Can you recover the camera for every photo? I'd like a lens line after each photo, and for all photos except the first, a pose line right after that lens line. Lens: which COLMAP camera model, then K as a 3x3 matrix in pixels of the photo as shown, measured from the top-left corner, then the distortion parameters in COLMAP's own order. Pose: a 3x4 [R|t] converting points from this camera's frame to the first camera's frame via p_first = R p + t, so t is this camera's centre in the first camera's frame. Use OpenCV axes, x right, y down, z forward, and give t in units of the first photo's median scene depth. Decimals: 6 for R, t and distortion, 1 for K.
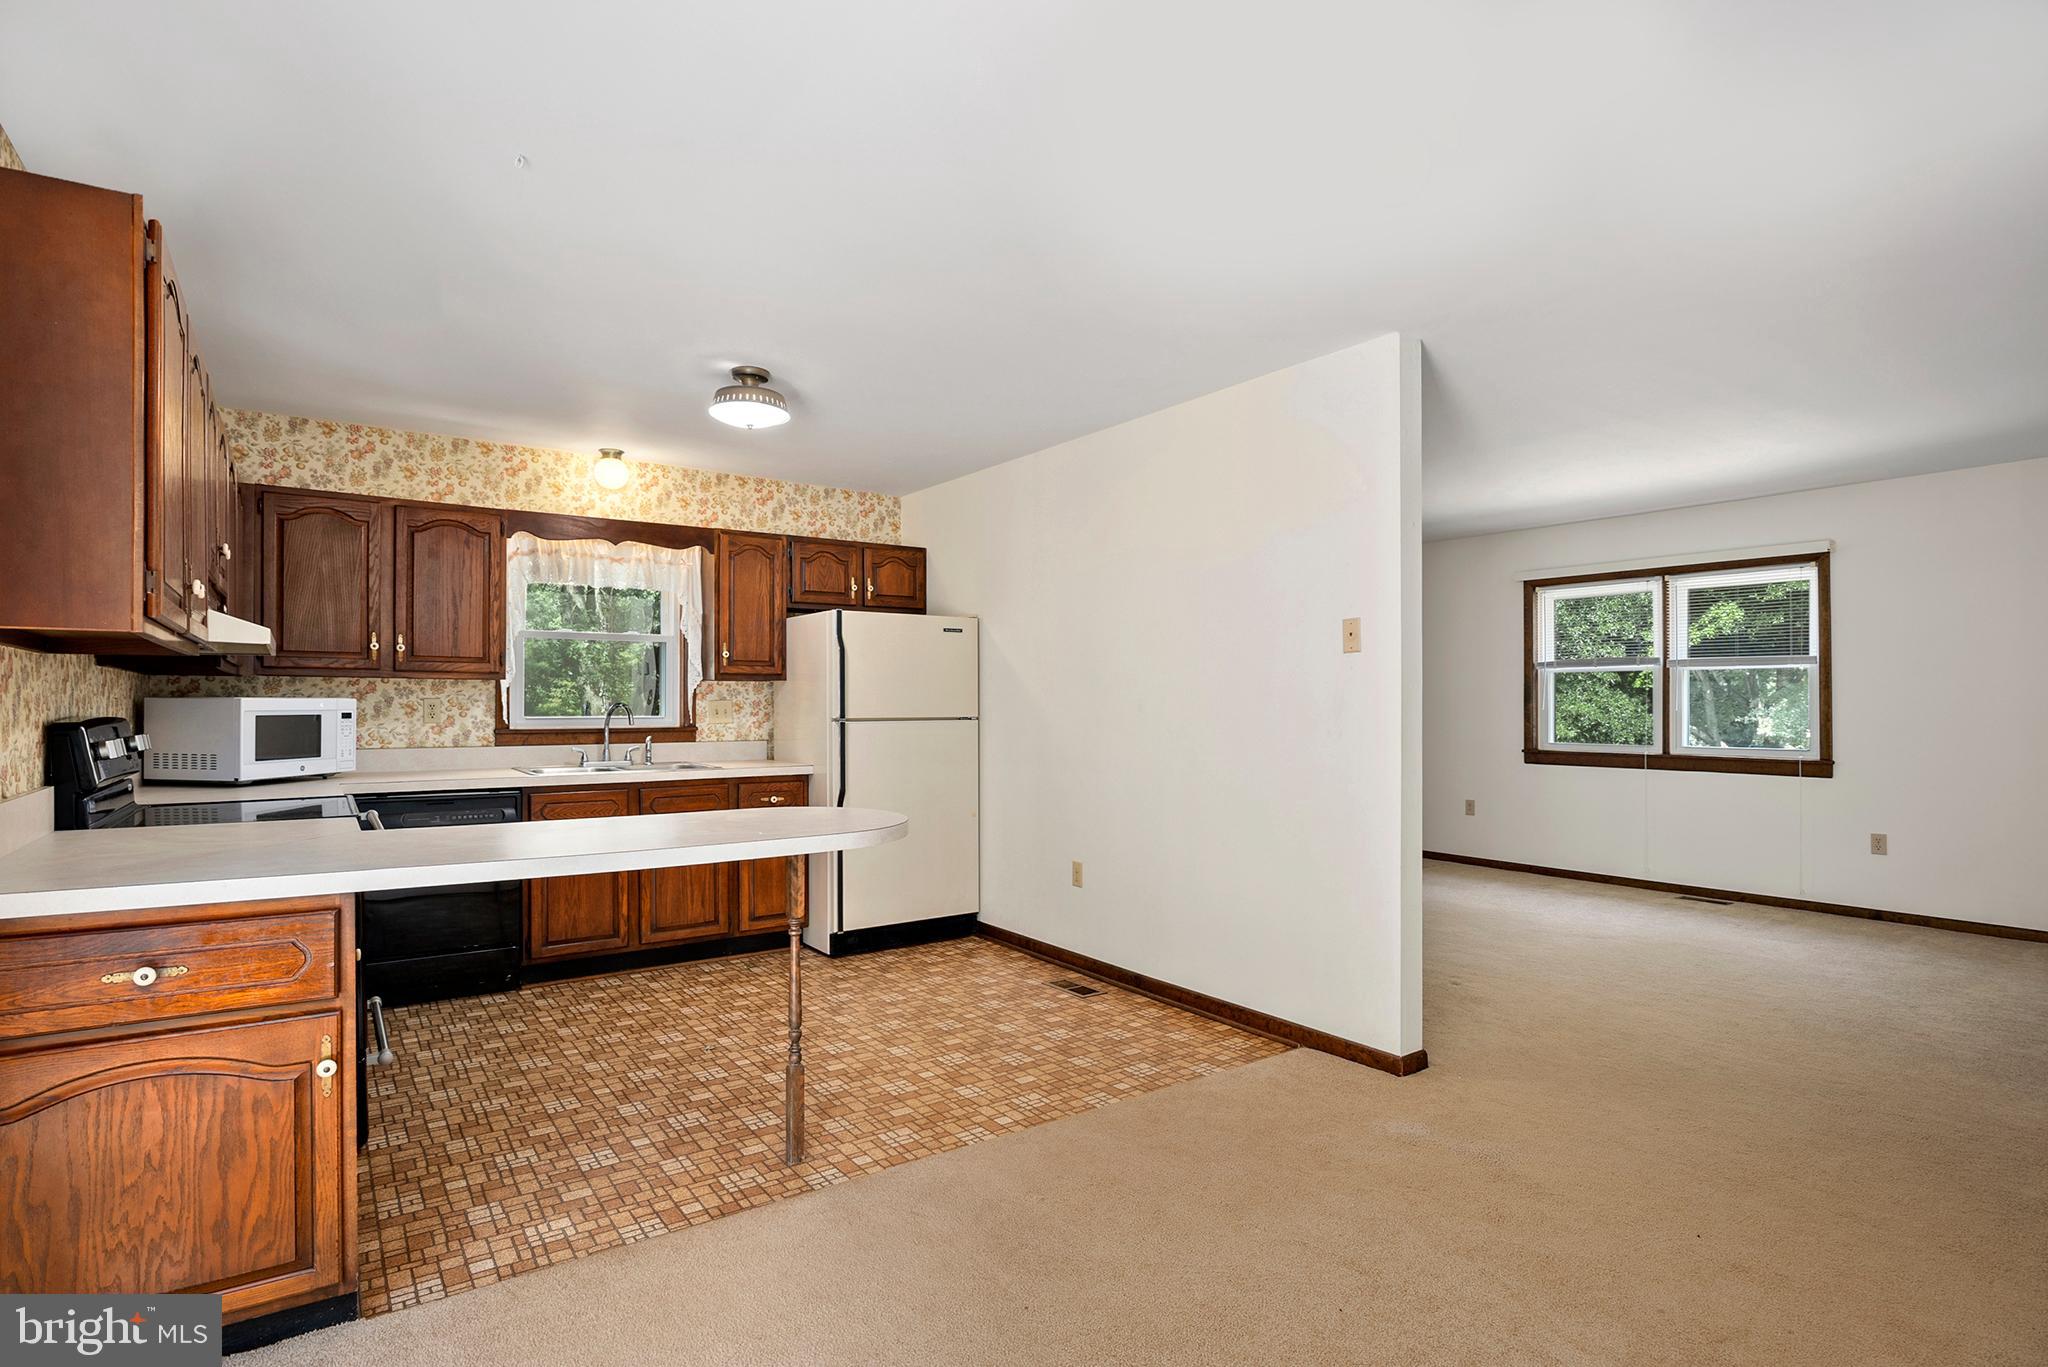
lens RADIAL K [[1037.3, 0, 1027.5], [0, 1037.3, 700.3], [0, 0, 1]] dist [-0.011120, -0.000575]
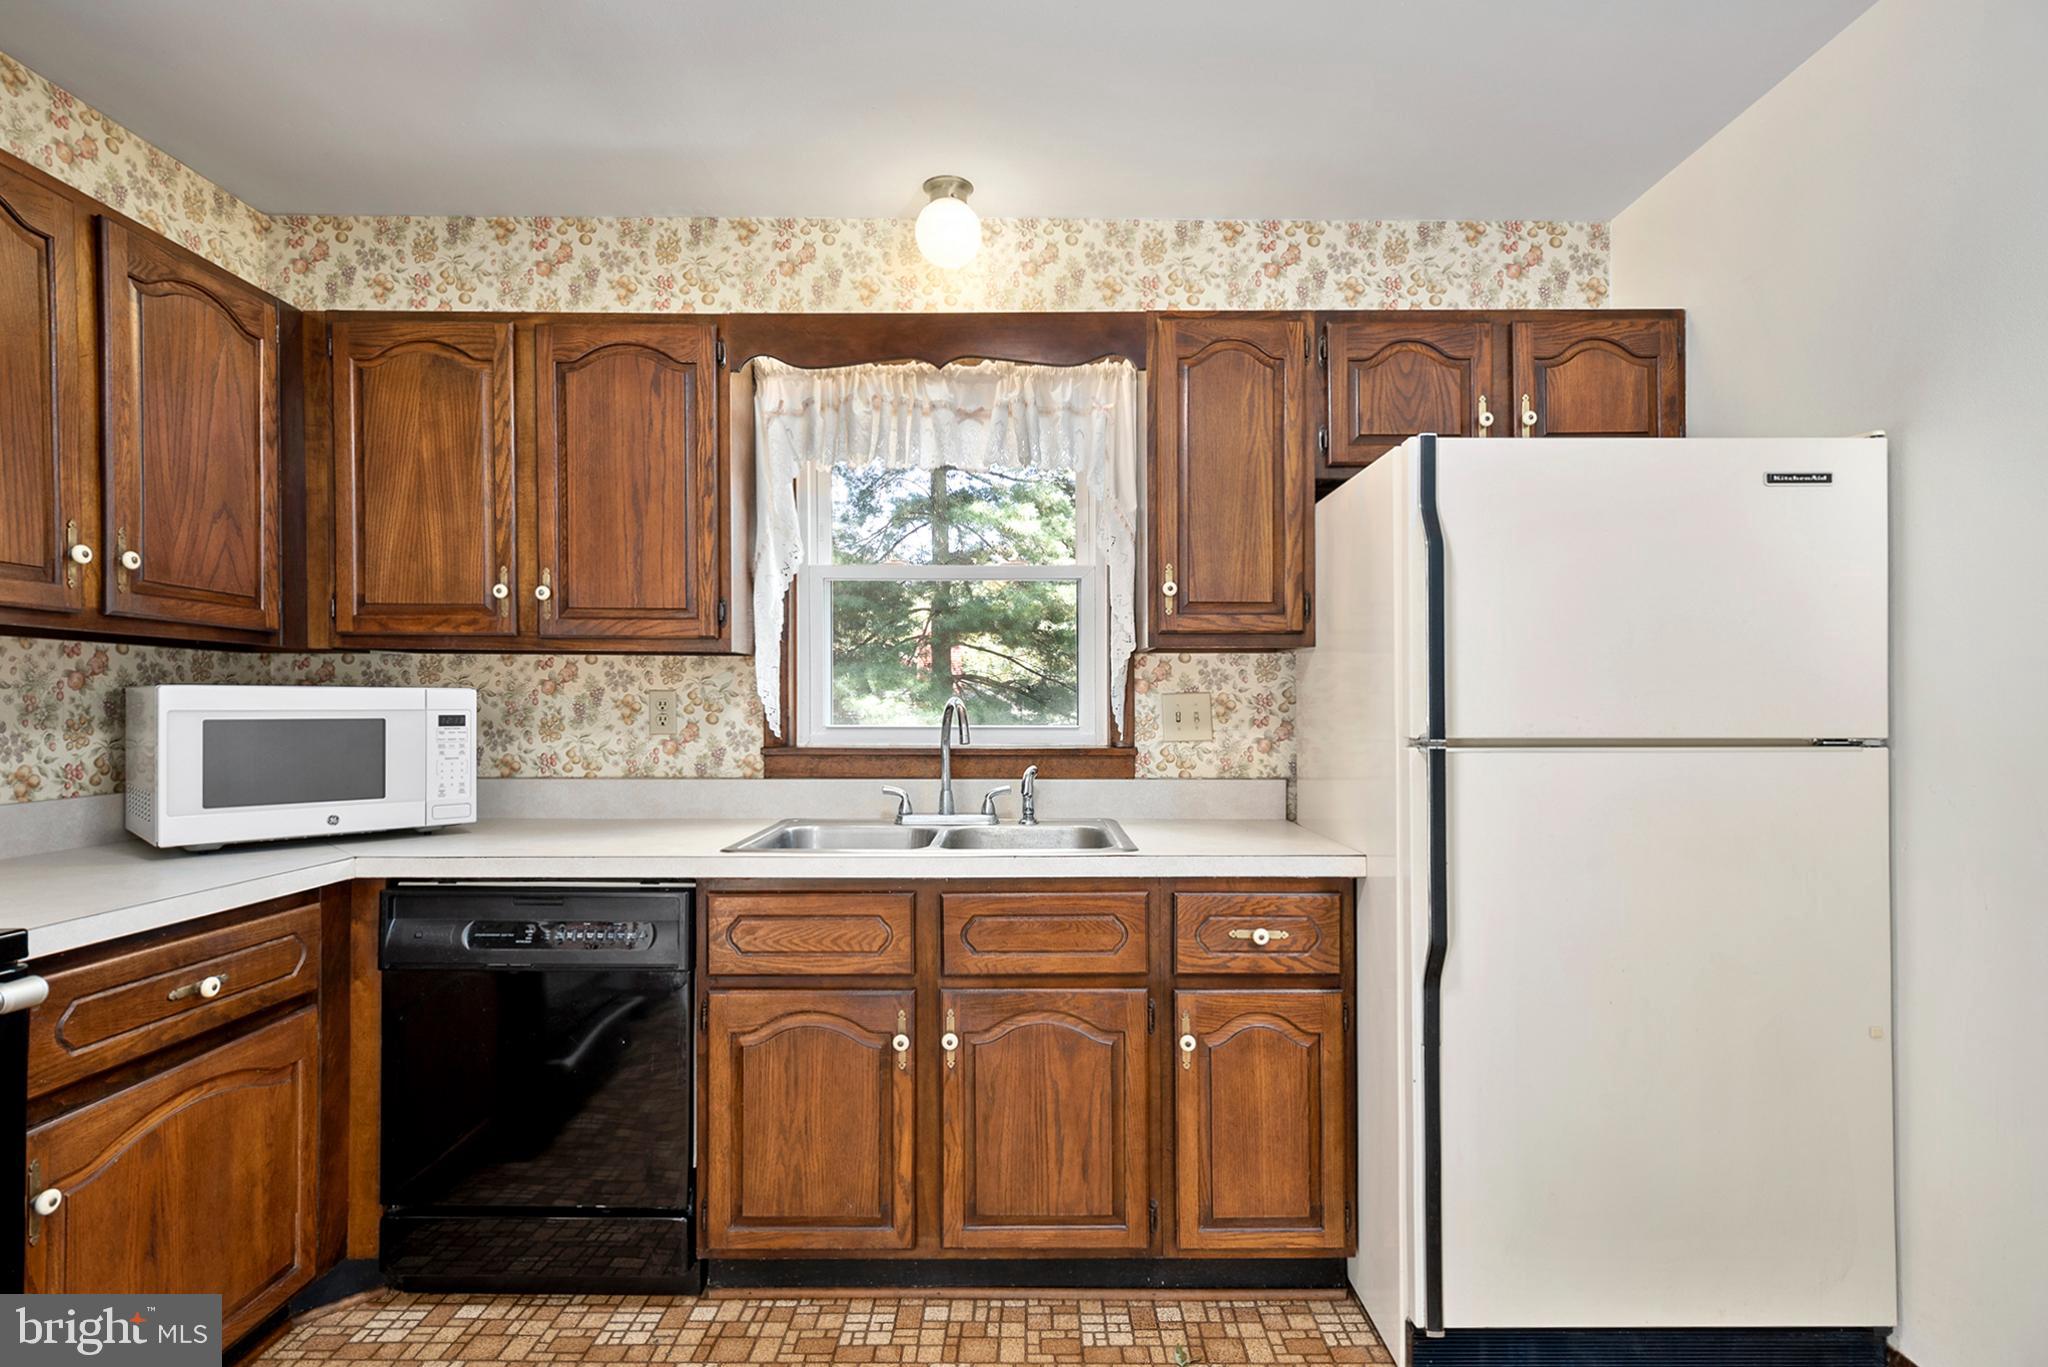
lens RADIAL K [[1007.0, 0, 1031.9], [0, 1007.0, 712.9], [0, 0, 1]] dist [0.000041, -0.000967]
pose [[0.814637, 0.004327, -0.579955, -0.096453], [0.000396, 0.999968, 0.008018, 0.006049], [0.579971, -0.006761, 0.814609, 0.674402]]
